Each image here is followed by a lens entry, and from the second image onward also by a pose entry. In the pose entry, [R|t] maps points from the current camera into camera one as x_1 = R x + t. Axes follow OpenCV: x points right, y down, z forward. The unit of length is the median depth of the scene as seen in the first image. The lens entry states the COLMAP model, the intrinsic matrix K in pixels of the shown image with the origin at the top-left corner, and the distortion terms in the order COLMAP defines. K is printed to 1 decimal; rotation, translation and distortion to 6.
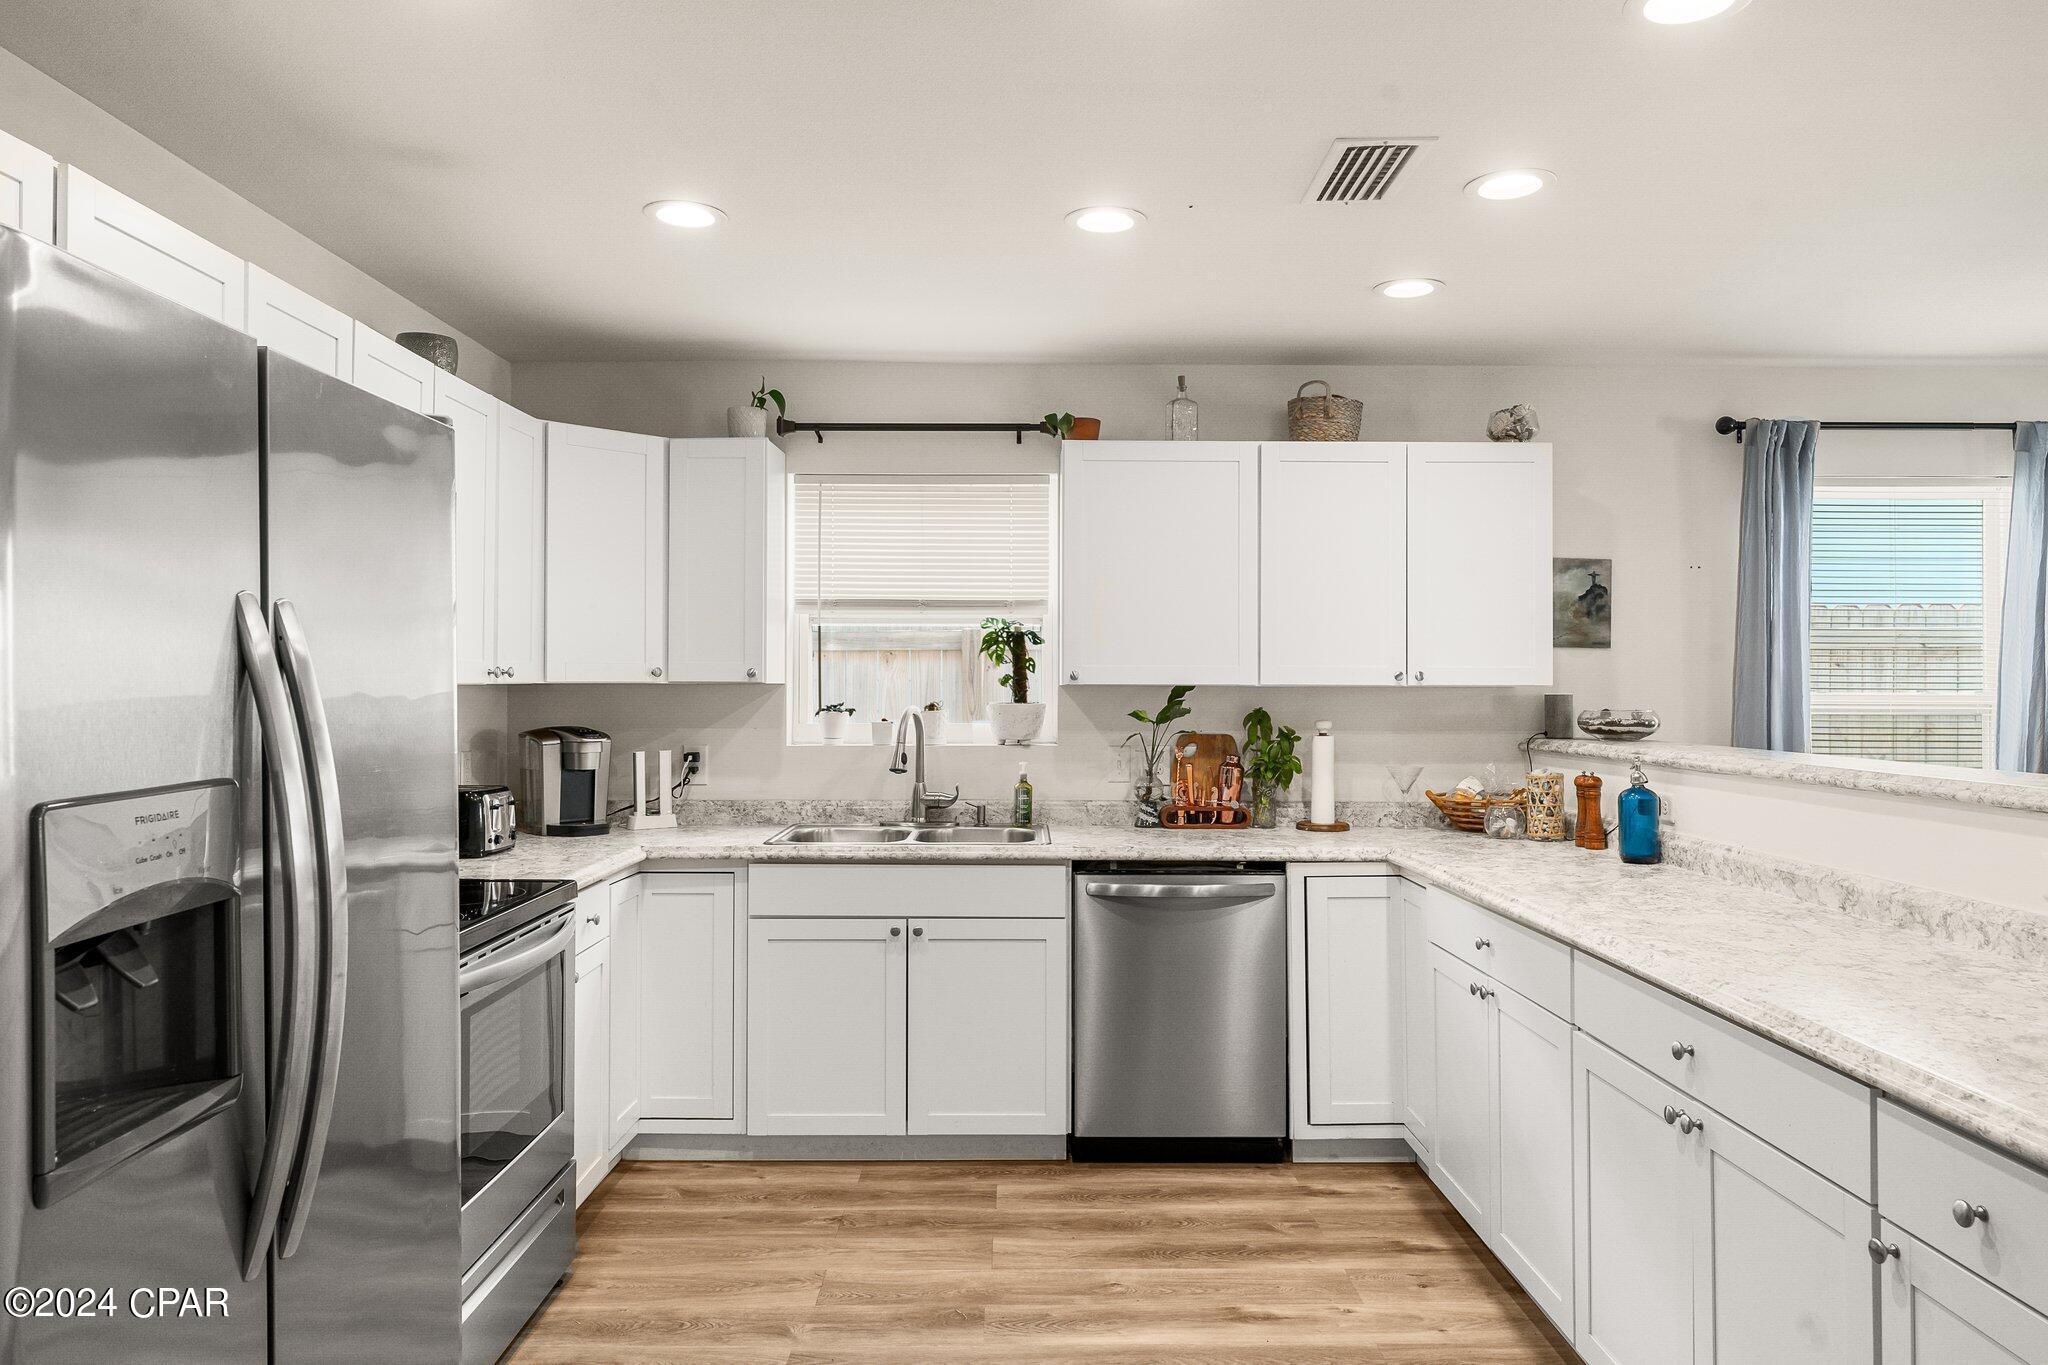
lens RADIAL K [[1347.6, 0, 1033.1], [0, 1347.6, 671.2], [0, 0, 1]] dist [0.004757, -0.001377]
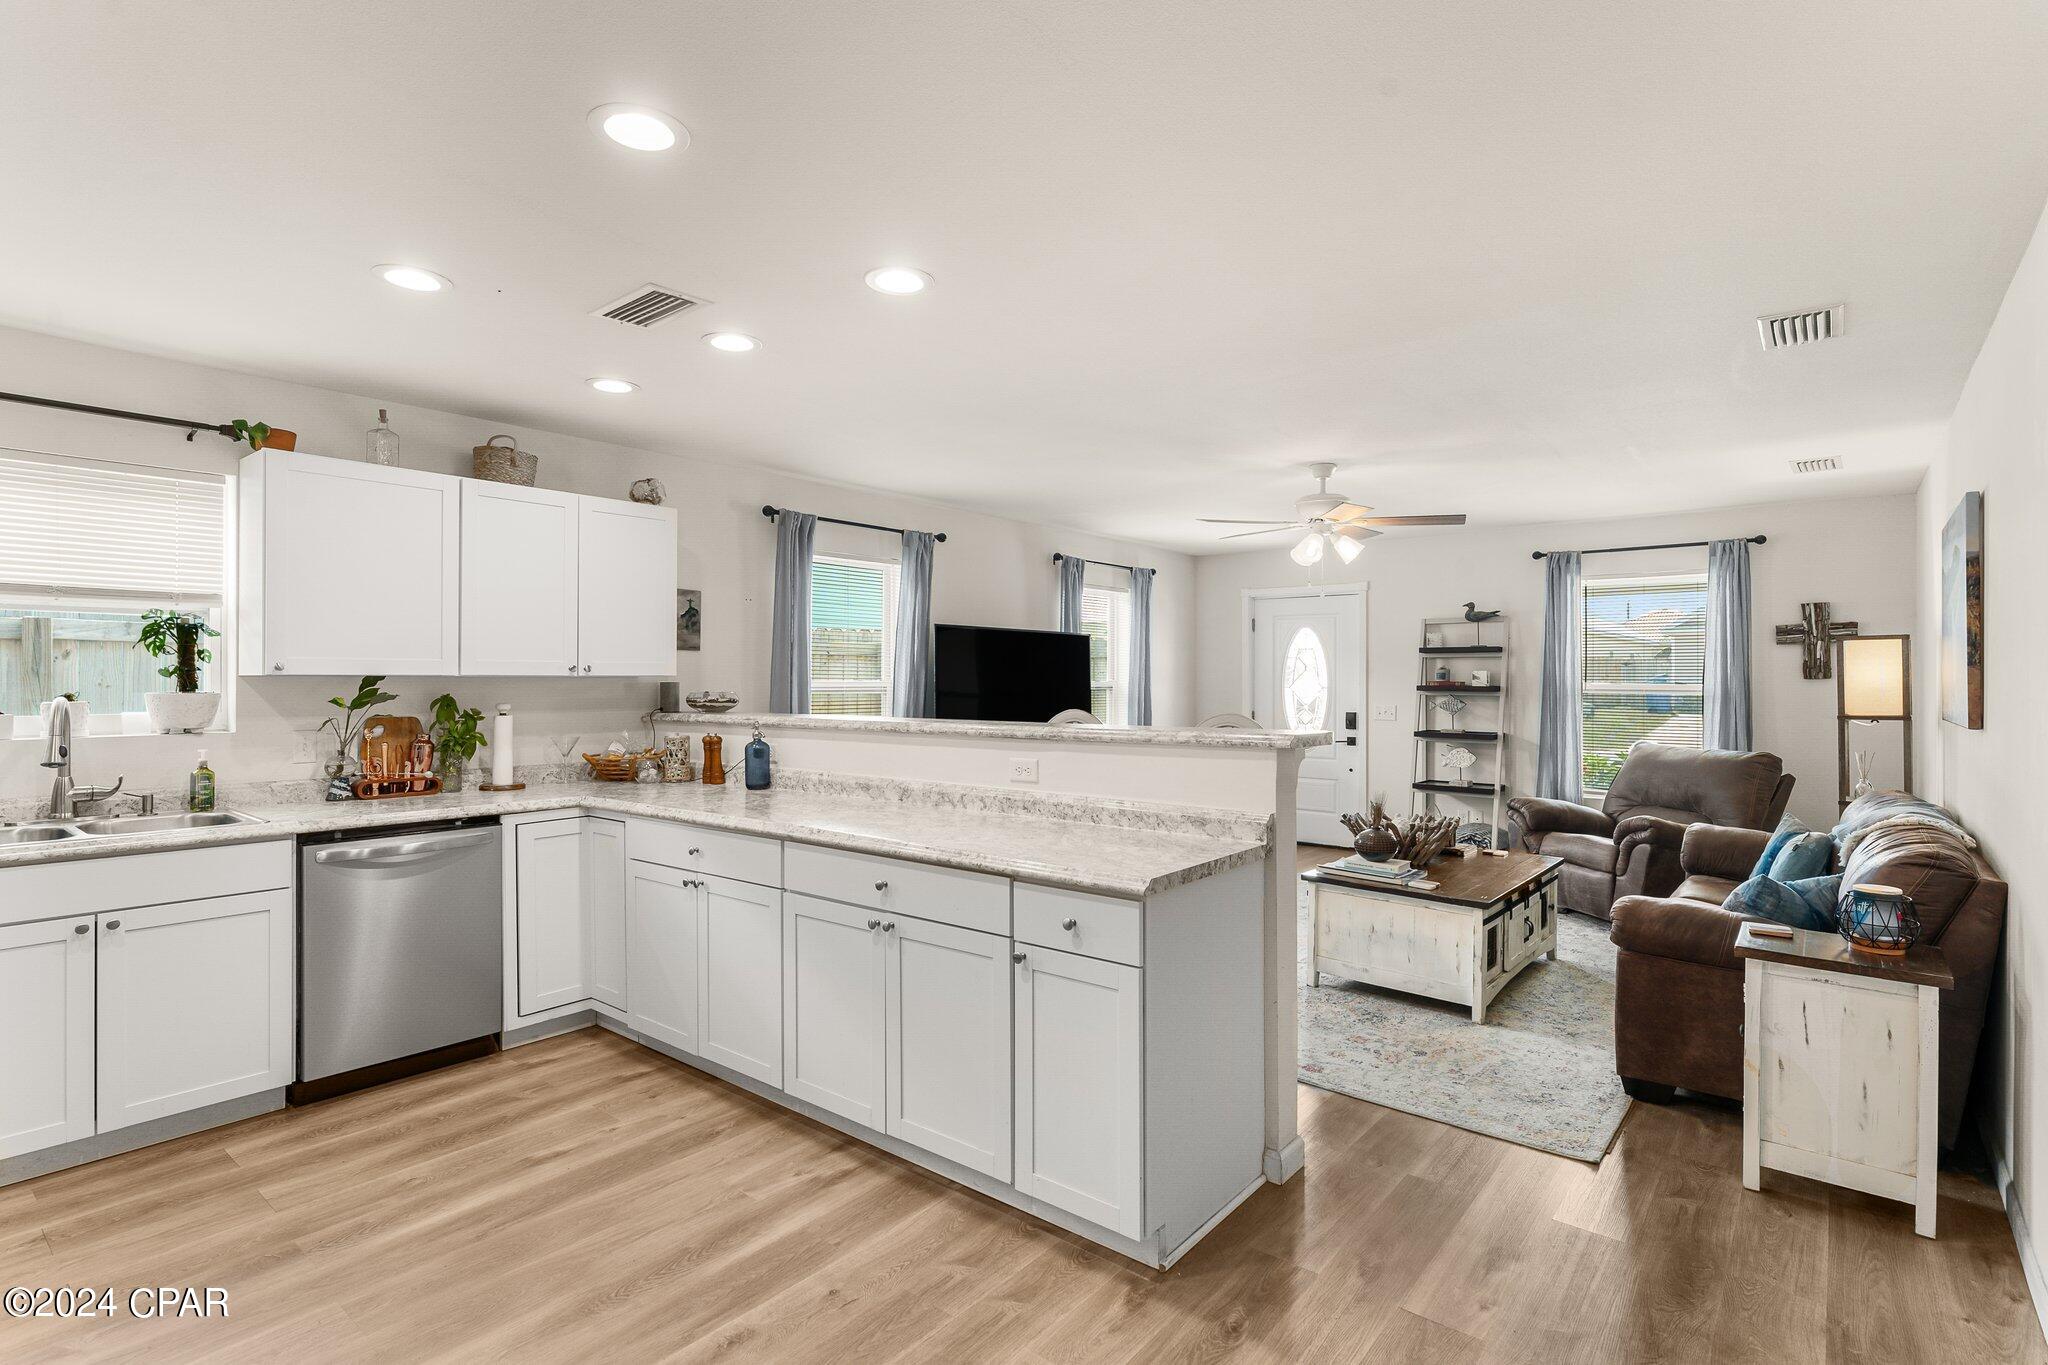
lens RADIAL K [[997.2, 0, 1025.9], [0, 997.2, 676.1], [0, 0, 1]] dist [-0.001206, -0.000700]
pose [[0.640645, 0.000282, 0.767837, -0.201591], [-0.007012, 0.999960, 0.005483, 0.002525], [-0.767805, -0.008897, 0.640621, 0.021672]]
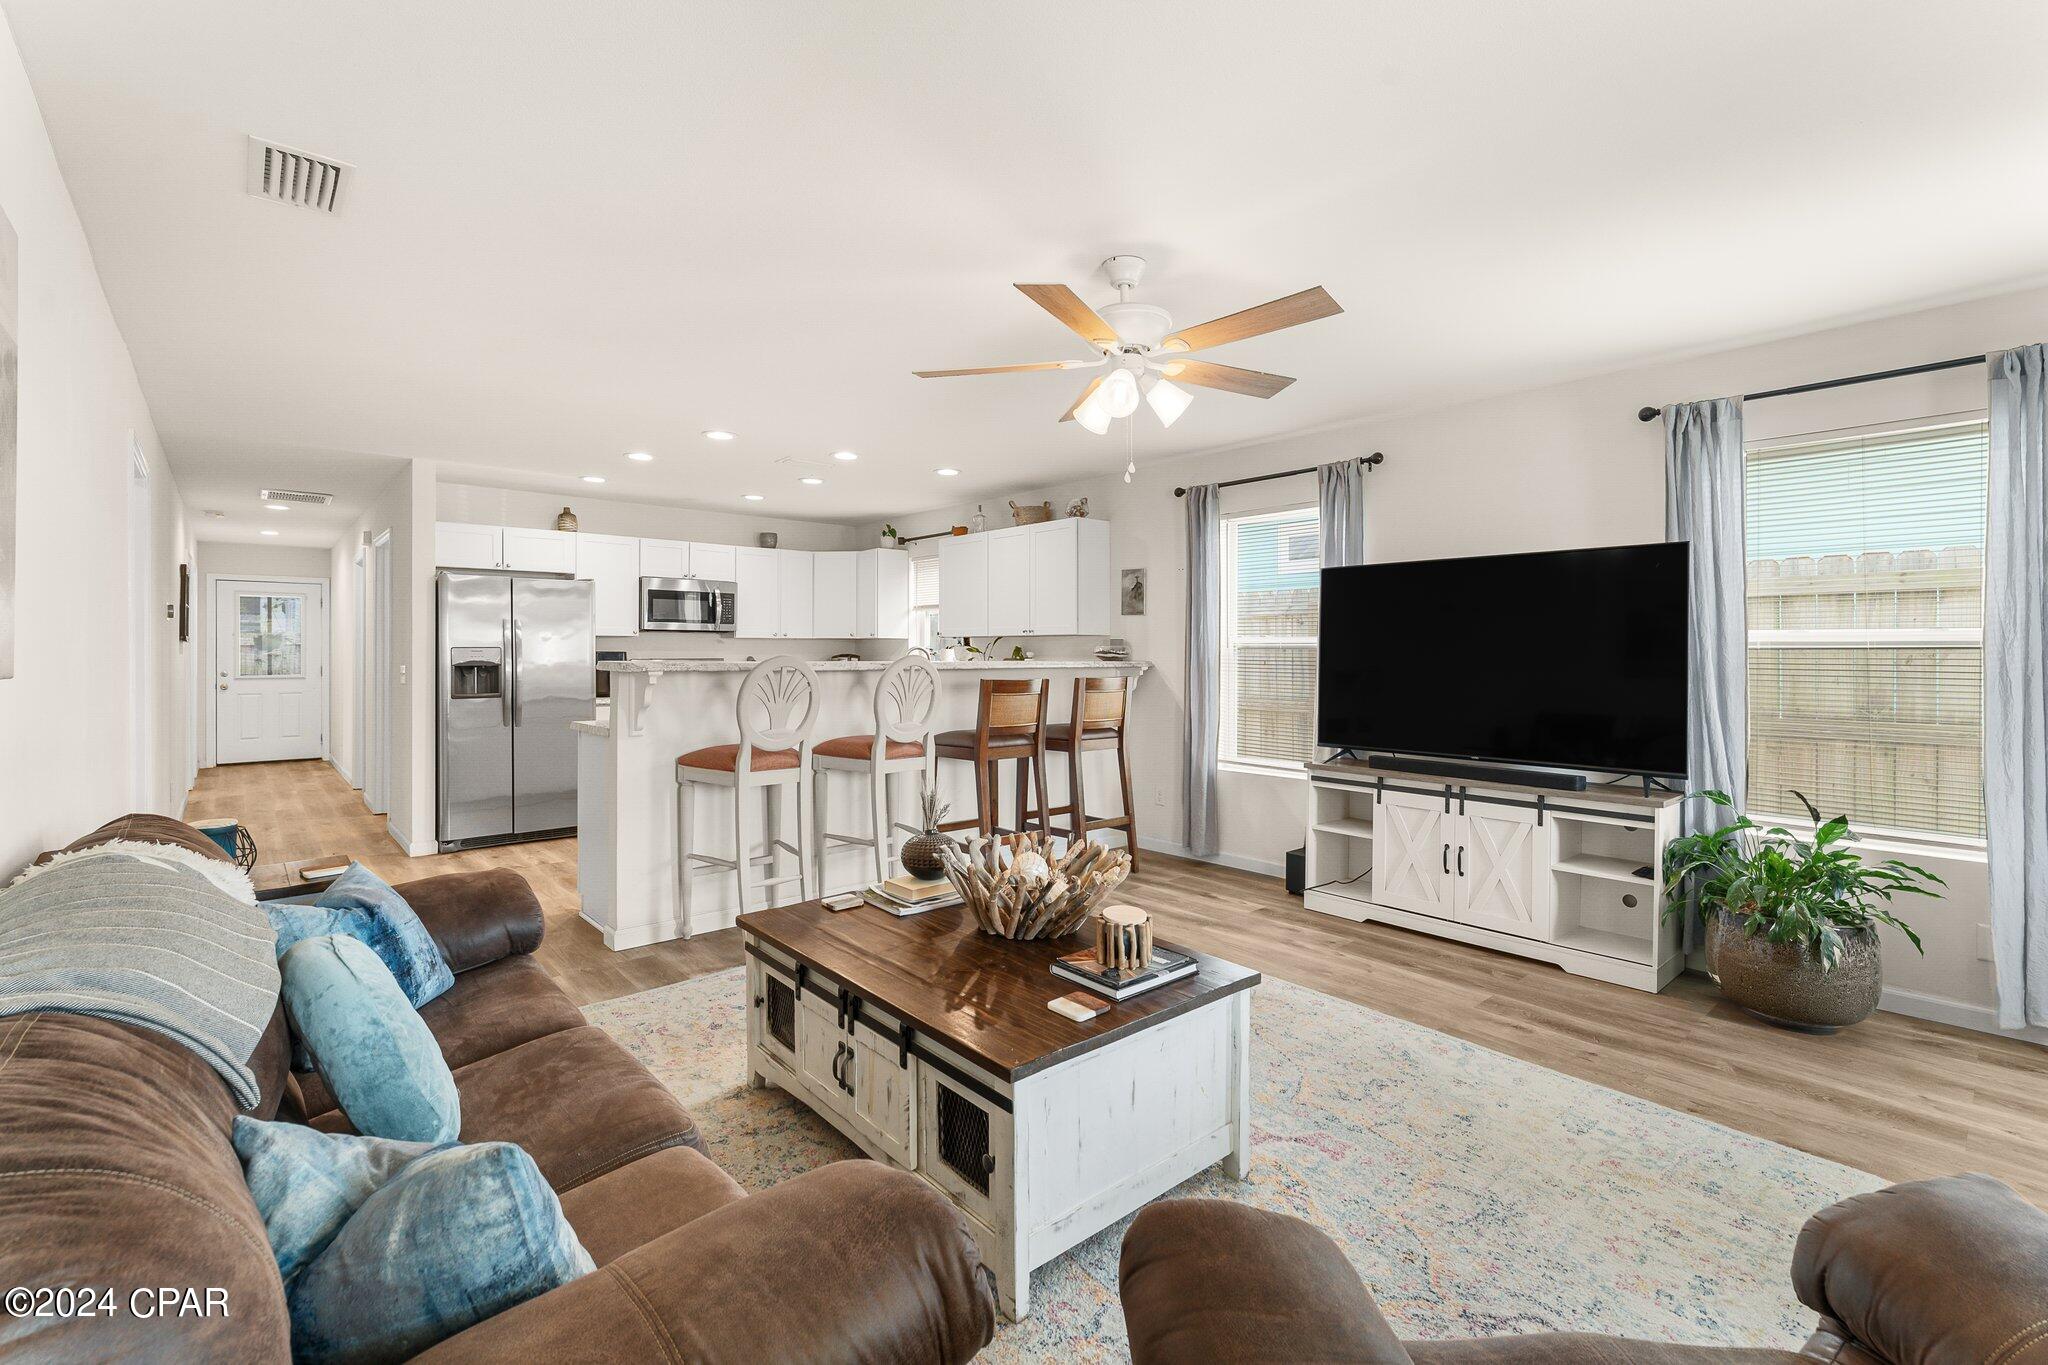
lens RADIAL K [[910.6, 0, 1026.1], [0, 910.6, 652.0], [0, 0, 1]] dist [0.001129, -0.000257]
pose [[0.648687, -0.001188, -0.761054, 1.420810], [0.007239, 0.999963, 0.004609, 0.031882], [0.761021, -0.008499, 0.648672, 0.029466]]
